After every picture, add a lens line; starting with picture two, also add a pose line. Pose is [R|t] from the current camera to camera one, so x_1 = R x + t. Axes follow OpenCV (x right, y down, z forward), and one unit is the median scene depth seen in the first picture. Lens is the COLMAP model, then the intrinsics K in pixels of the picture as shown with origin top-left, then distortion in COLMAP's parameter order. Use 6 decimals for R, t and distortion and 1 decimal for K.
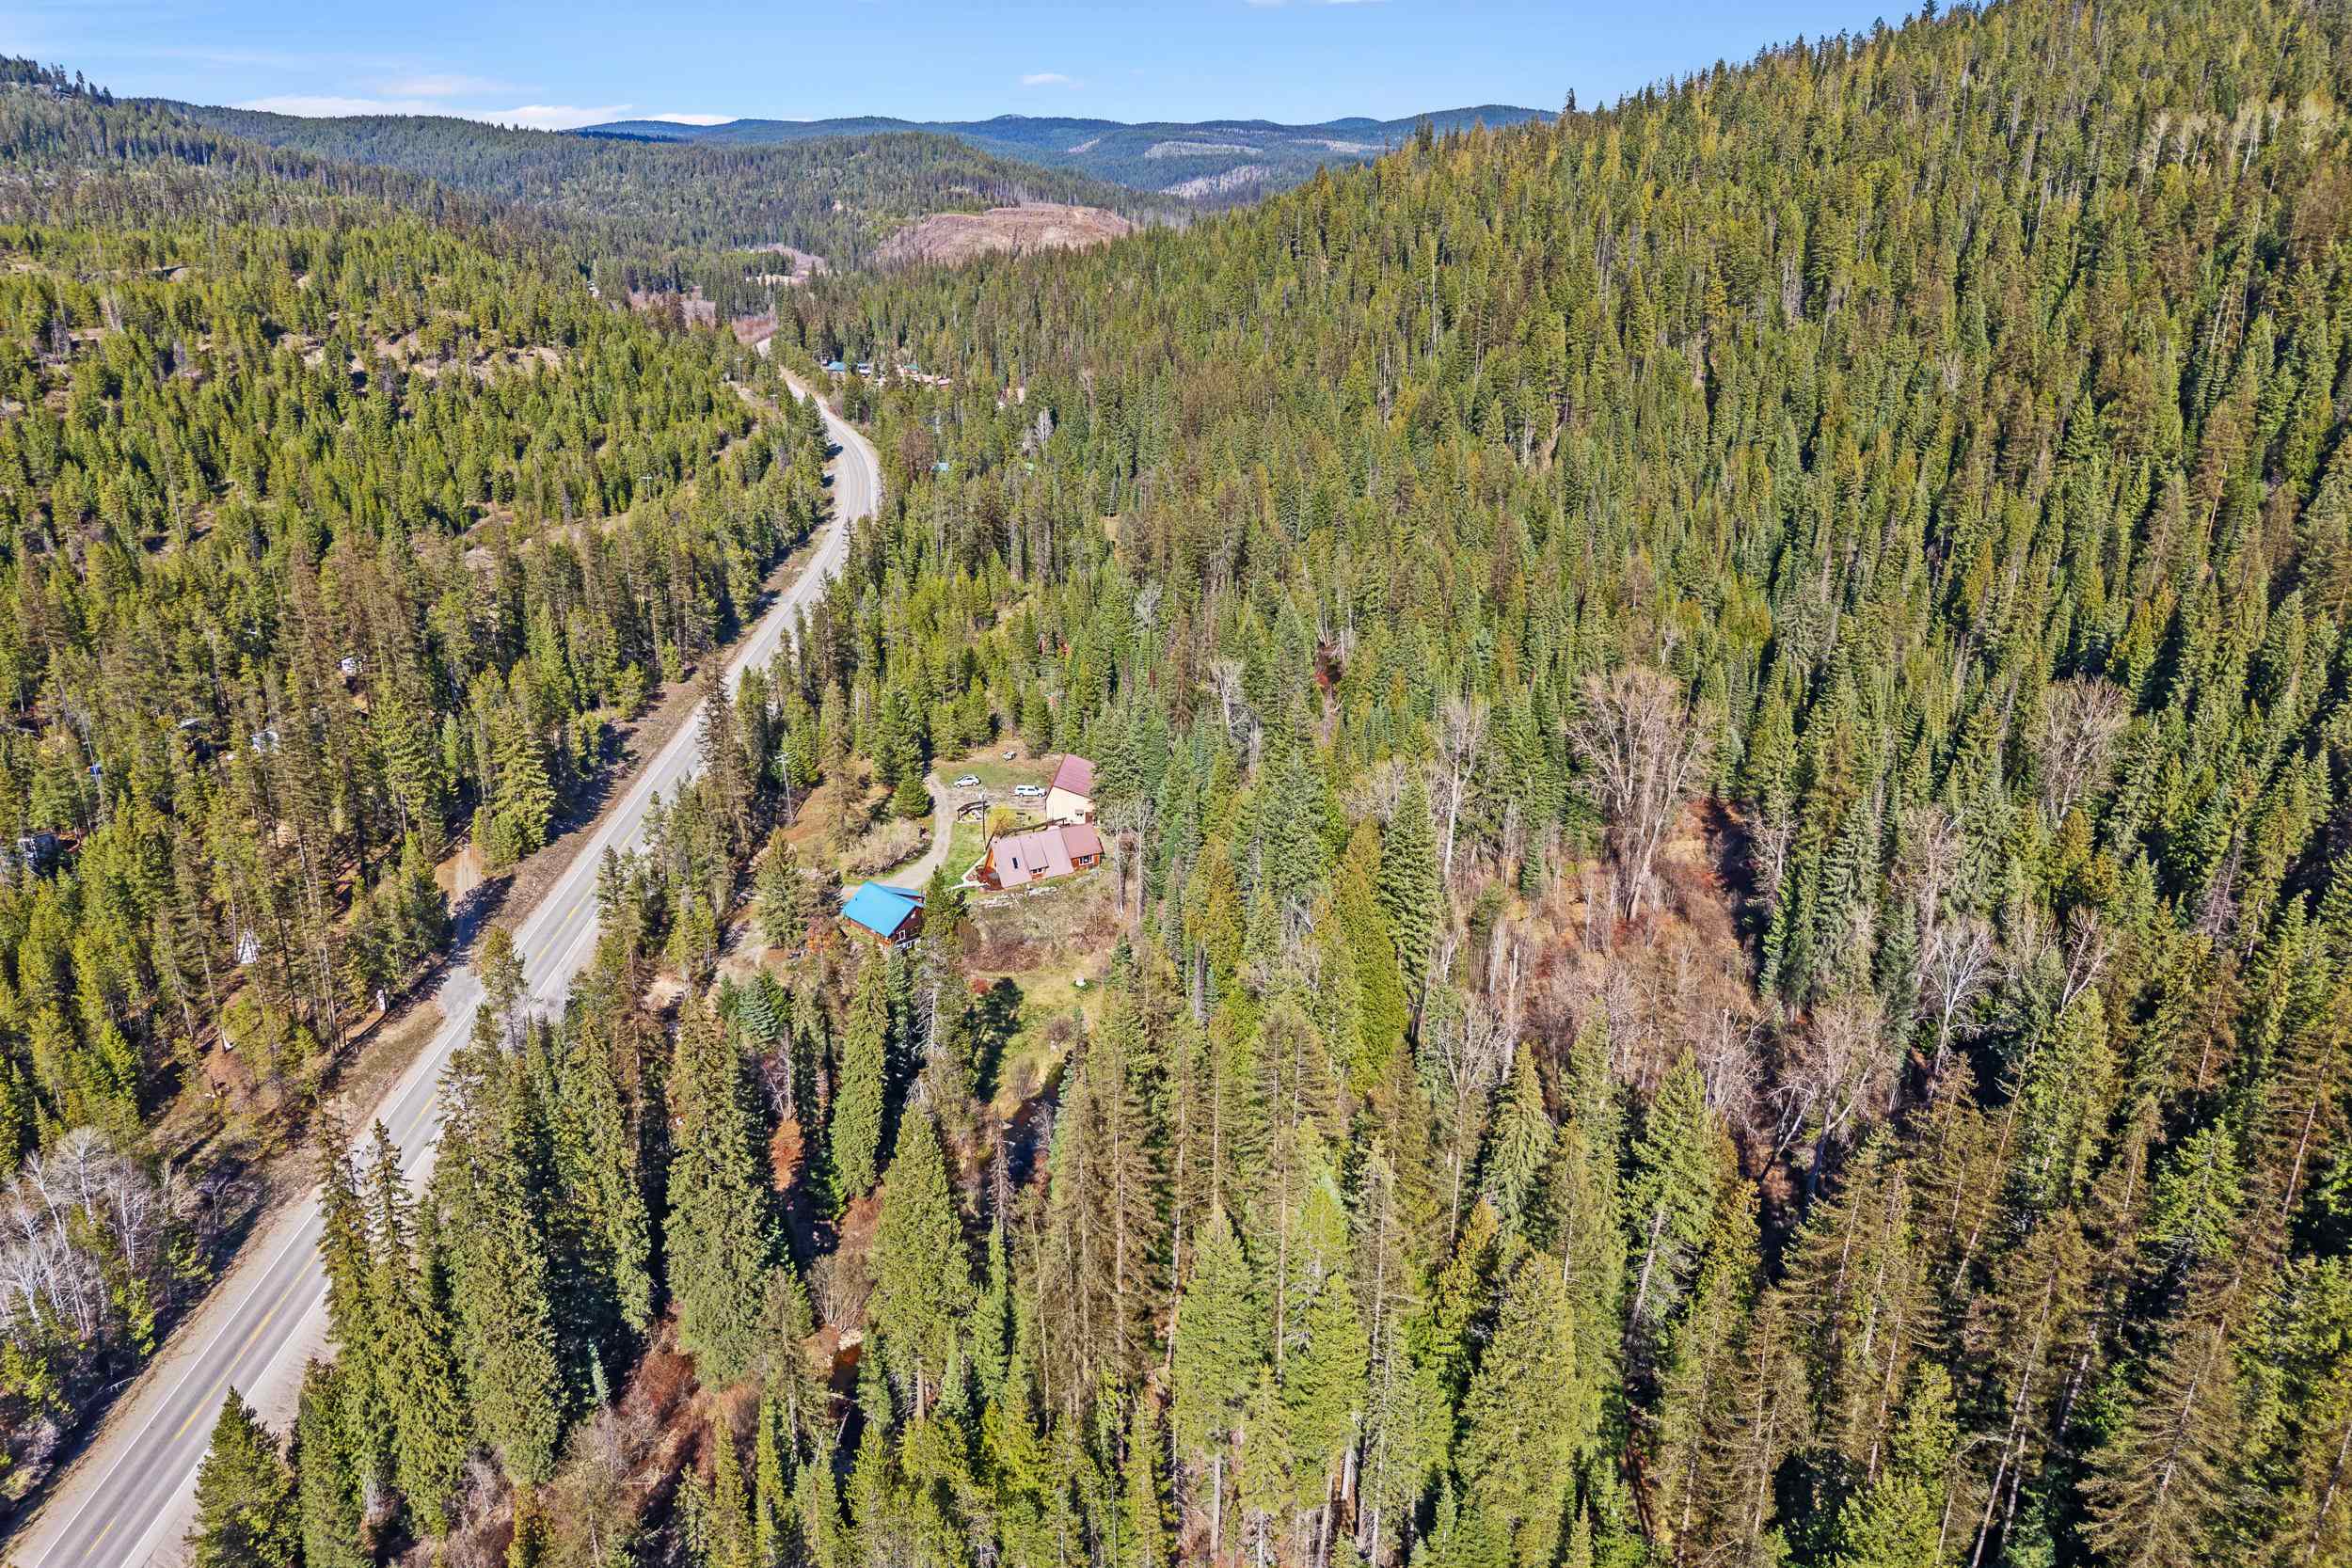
lens RADIAL K [[1583.9, 0, 1176.0], [0, 1583.9, 784.0], [0, 0, 1]] dist [0.003092, 0.000304]
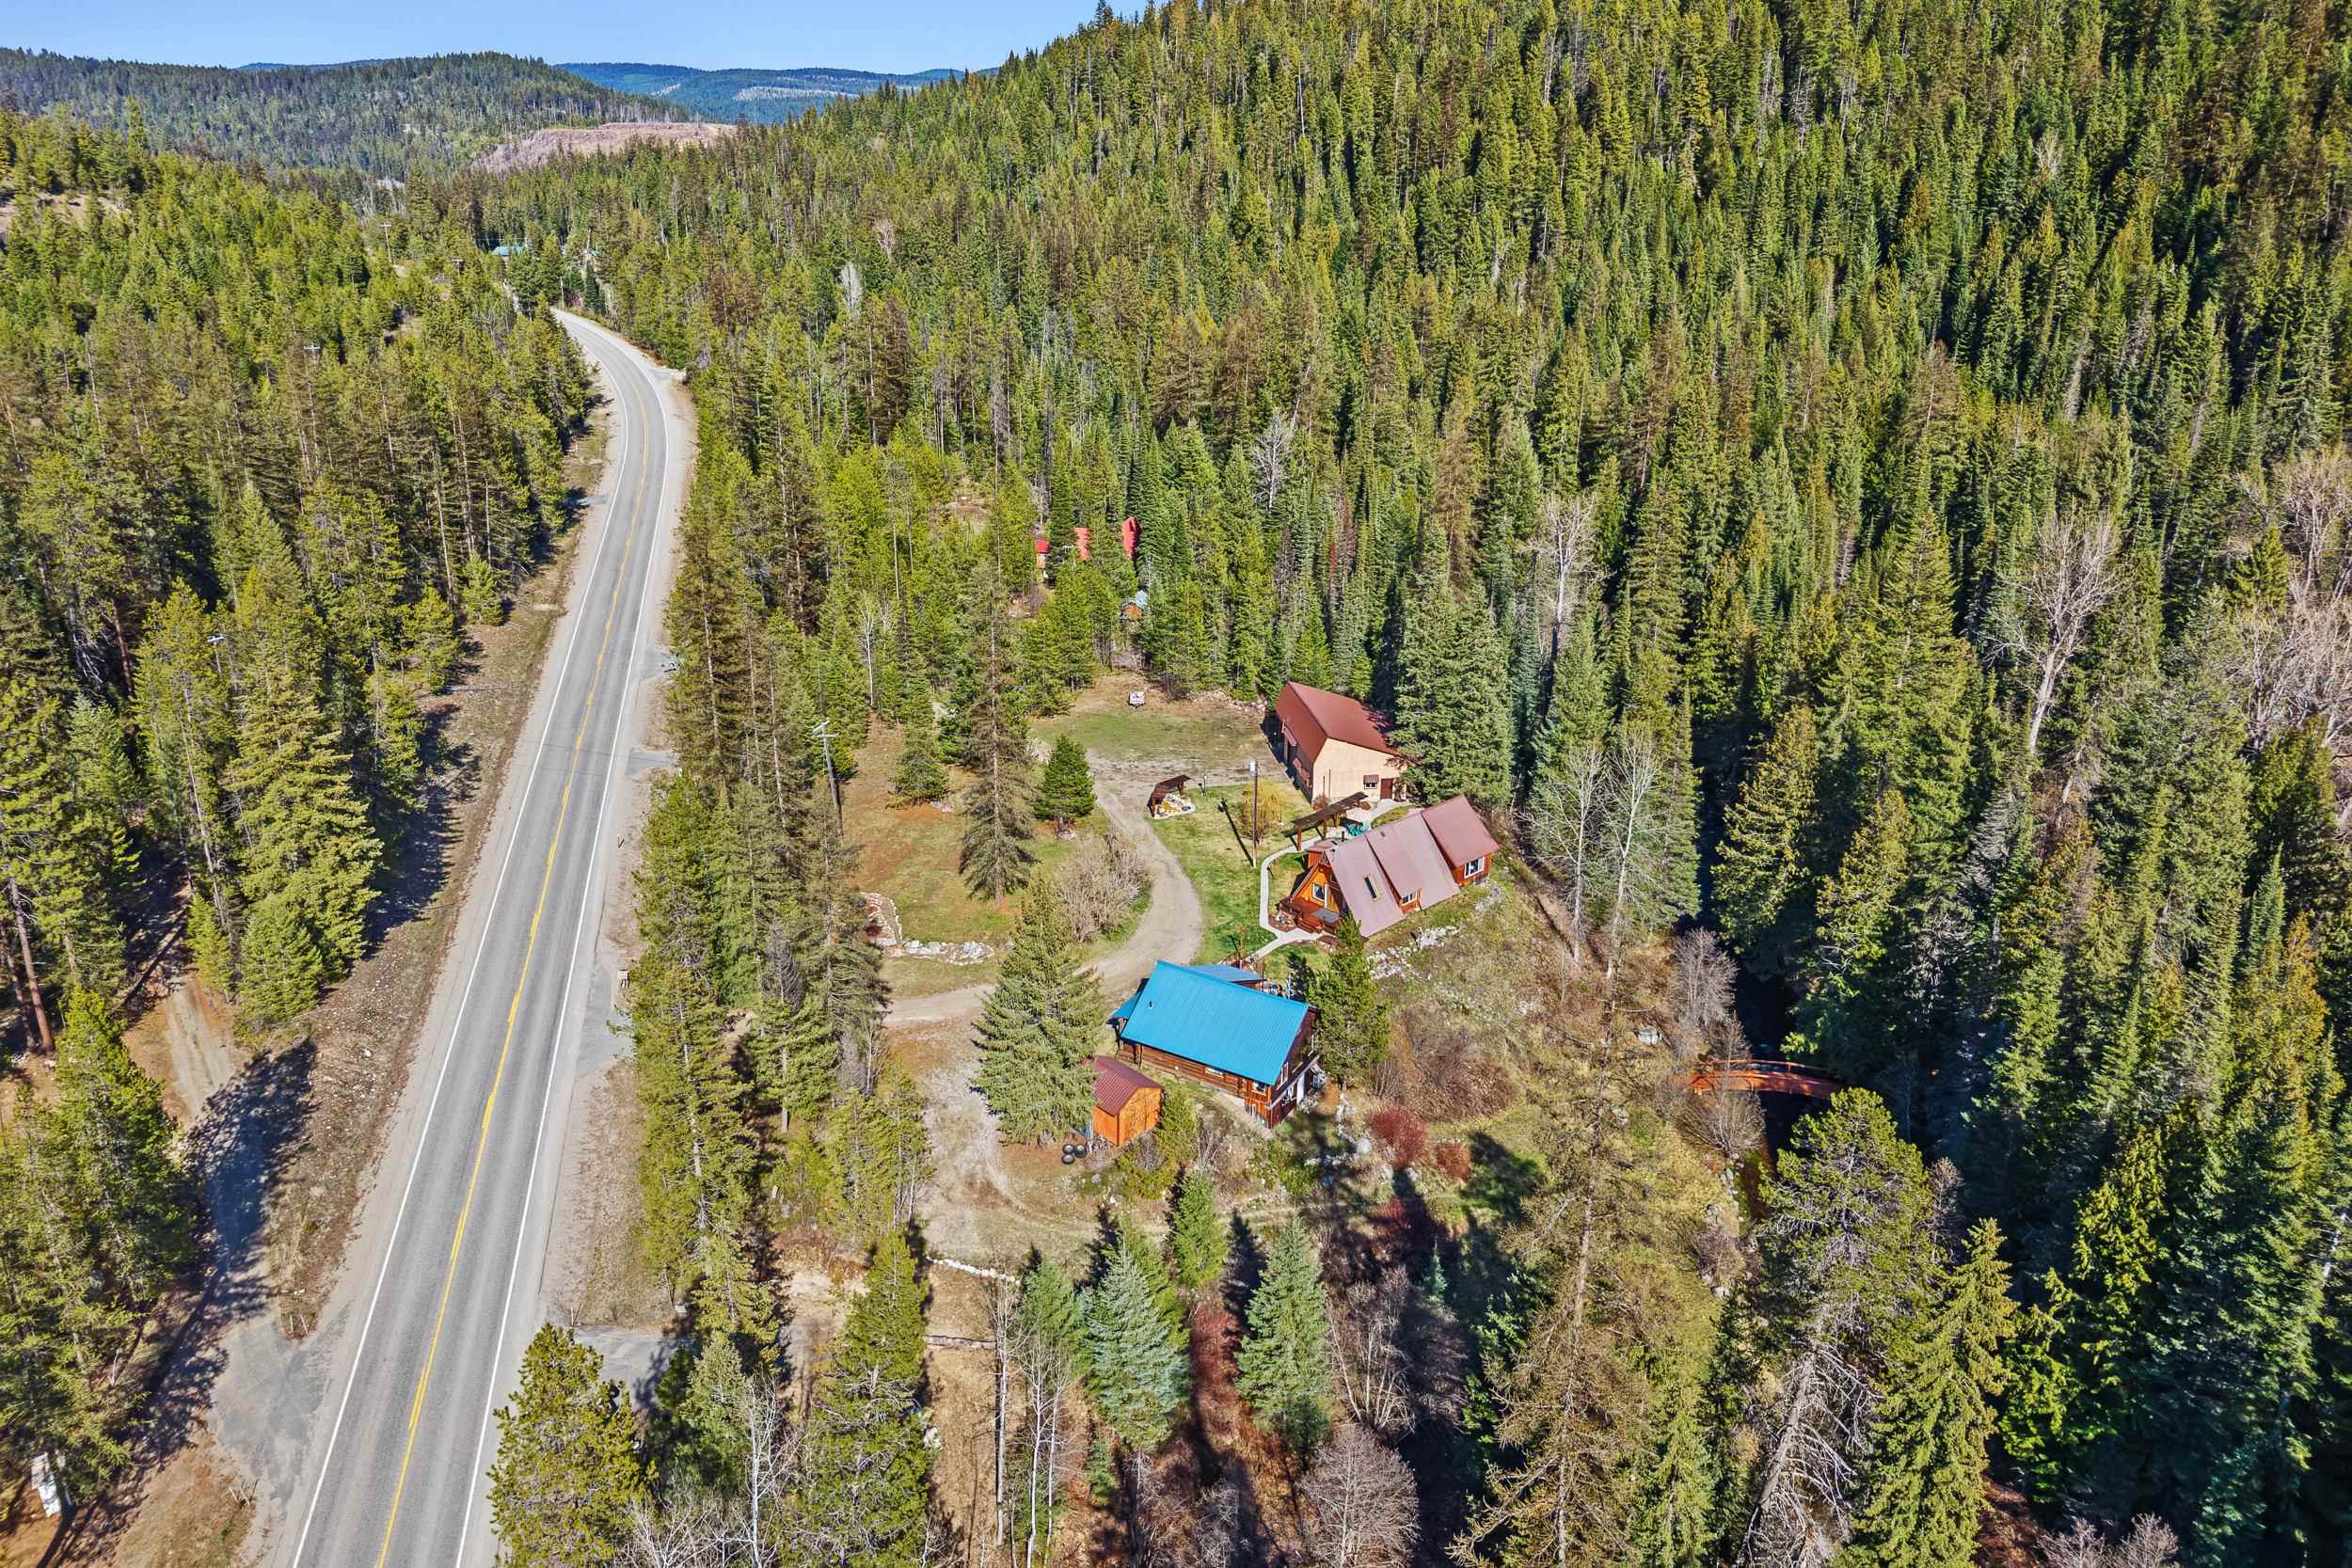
lens RADIAL K [[1579.6, 0, 1178.0], [0, 1579.6, 721.3], [0, 0, 1]] dist [0.004131, 0.004360]
pose [[0.968808, -0.083600, 0.233285, -0.259204], [0.086552, 0.996244, -0.002428, -0.007904], [-0.232205, 0.022543, 0.972405, 0.475467]]
